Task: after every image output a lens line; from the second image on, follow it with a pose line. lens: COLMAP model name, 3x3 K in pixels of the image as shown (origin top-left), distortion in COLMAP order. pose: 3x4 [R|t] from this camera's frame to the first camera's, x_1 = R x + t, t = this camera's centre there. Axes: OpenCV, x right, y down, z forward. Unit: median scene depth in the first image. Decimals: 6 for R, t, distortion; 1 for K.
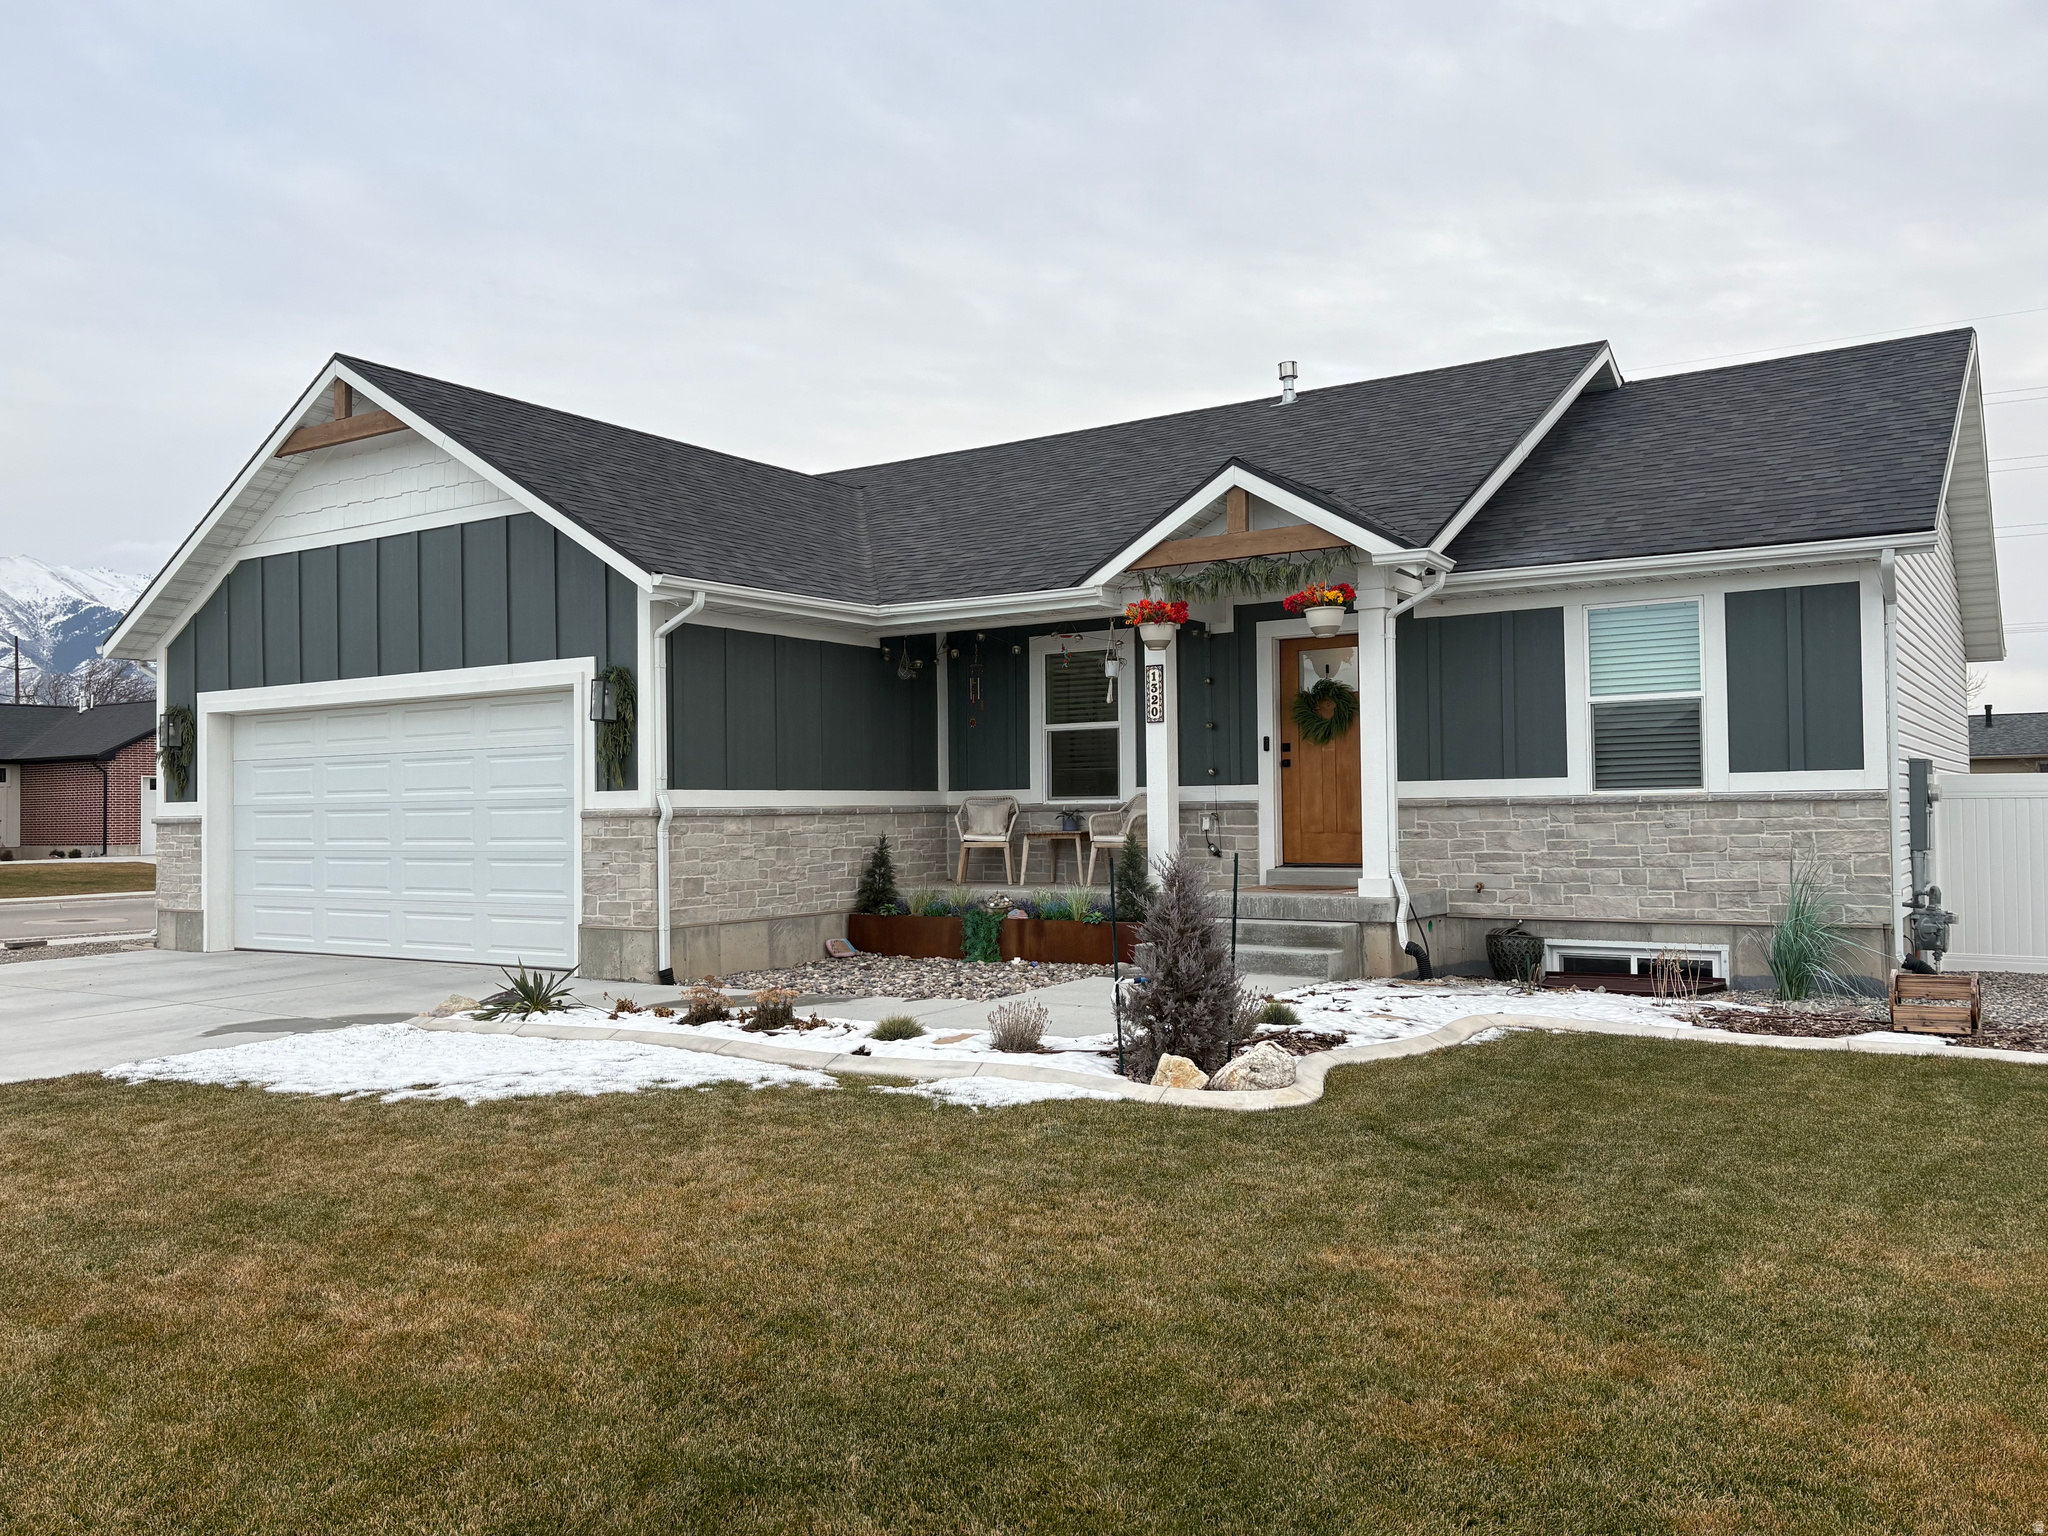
lens RADIAL K [[1599.3, 0, 1023.5], [0, 1599.3, 760.5], [0, 0, 1]] dist [0.051165, -0.009346]
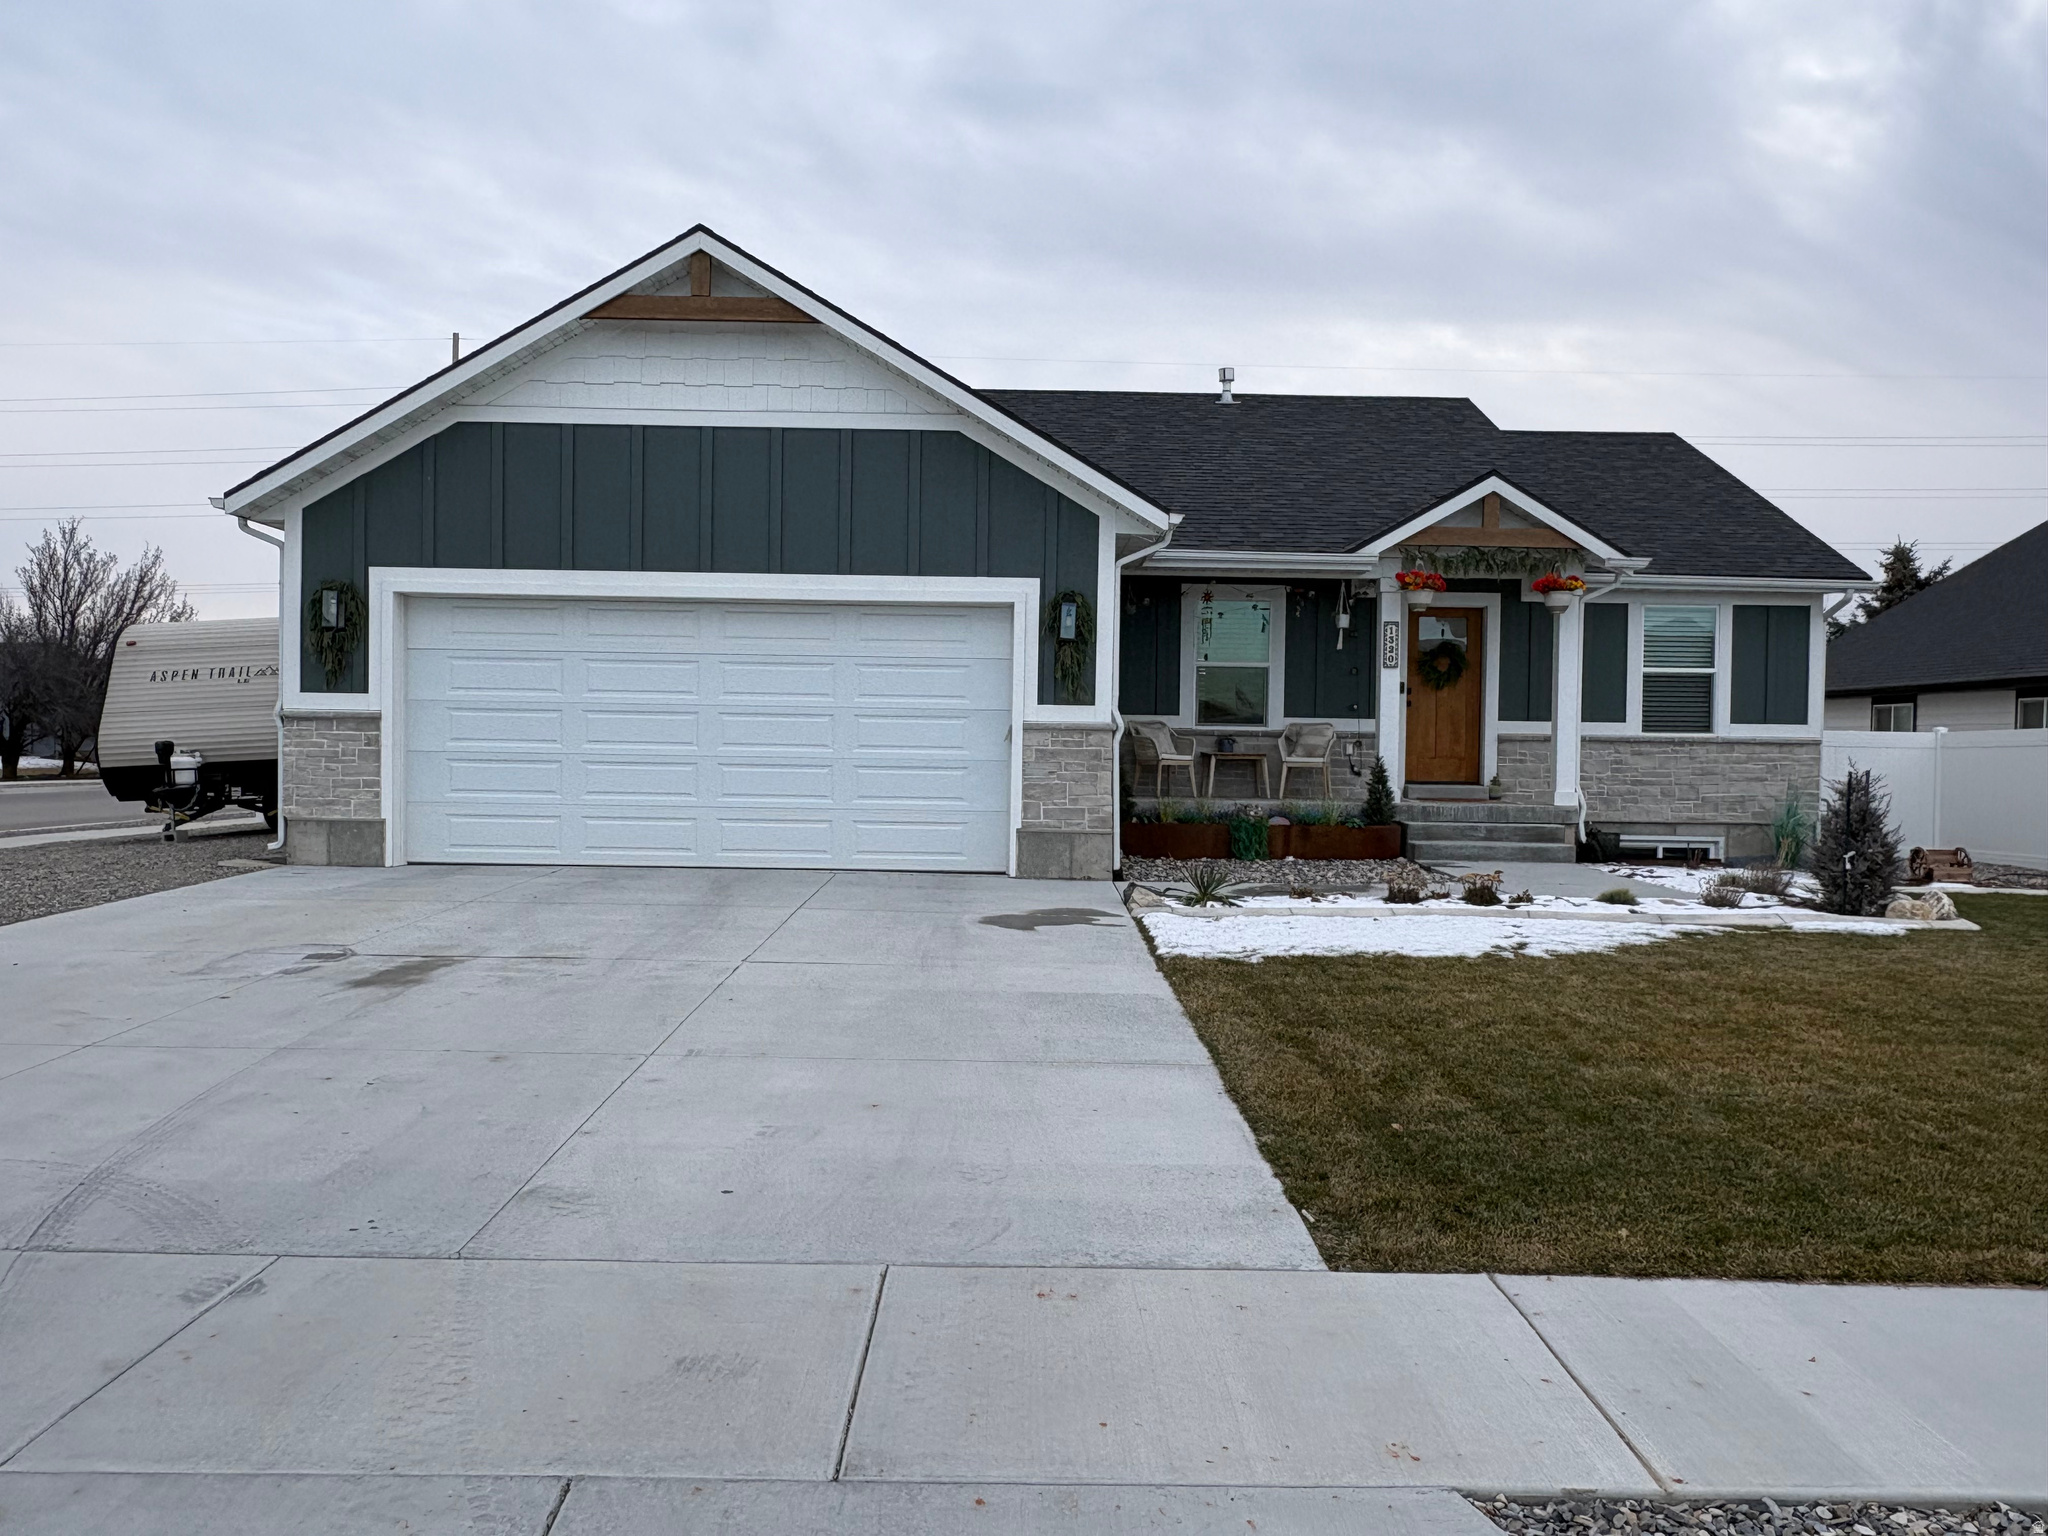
lens RADIAL K [[1557.2, 0, 1026.5], [0, 1557.2, 770.7], [0, 0, 1]] dist [0.010078, 0.002909]
pose [[0.826830, 0.016747, 0.562202, -0.858140], [-0.044649, 0.998357, 0.035927, 0.026031], [-0.560676, -0.054807, 0.826219, 0.144634]]
